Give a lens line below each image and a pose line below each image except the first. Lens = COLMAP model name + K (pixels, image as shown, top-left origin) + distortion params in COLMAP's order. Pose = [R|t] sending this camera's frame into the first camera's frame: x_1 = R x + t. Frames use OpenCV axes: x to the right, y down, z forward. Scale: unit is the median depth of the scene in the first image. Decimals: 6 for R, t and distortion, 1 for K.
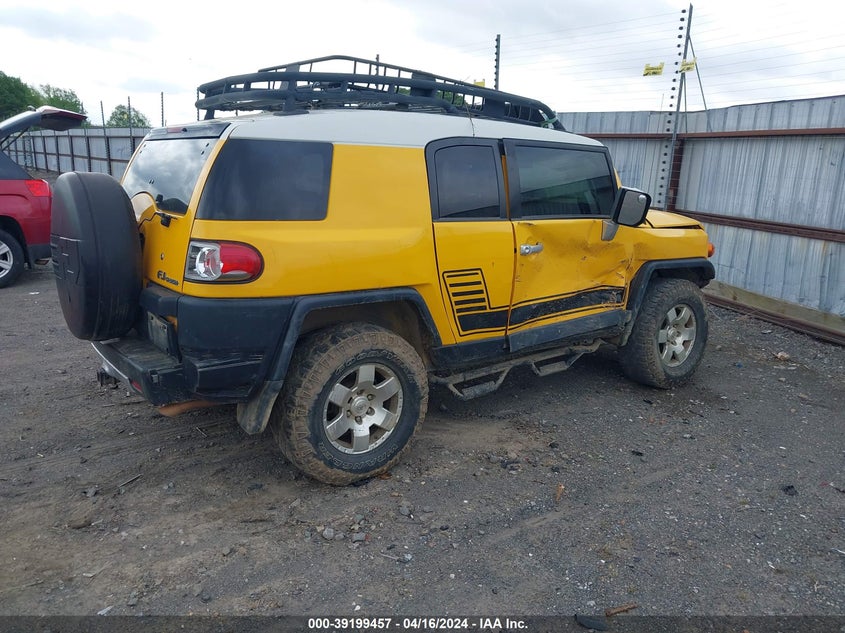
lens RADIAL K [[675.2, 0, 429.8], [0, 675.2, 311.6], [0, 0, 1]] dist [-0.002675, -0.013580]
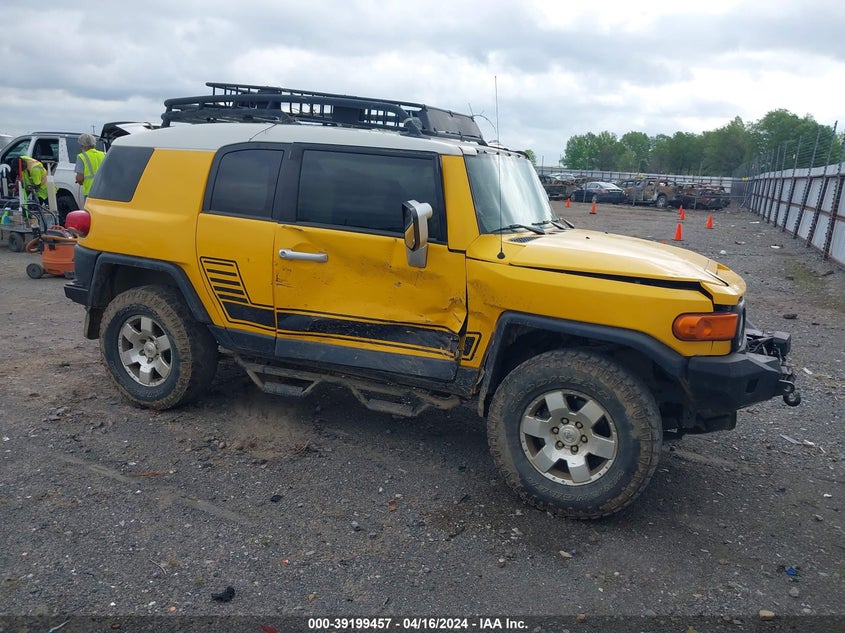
lens RADIAL K [[675.2, 0, 429.8], [0, 675.2, 311.6], [0, 0, 1]] dist [-0.002675, -0.013580]
pose [[0.491096, 0.171273, -0.854102, 1.137893], [-0.241318, 0.968856, 0.055530, -0.118589], [0.837013, 0.178840, 0.517132, 0.702853]]
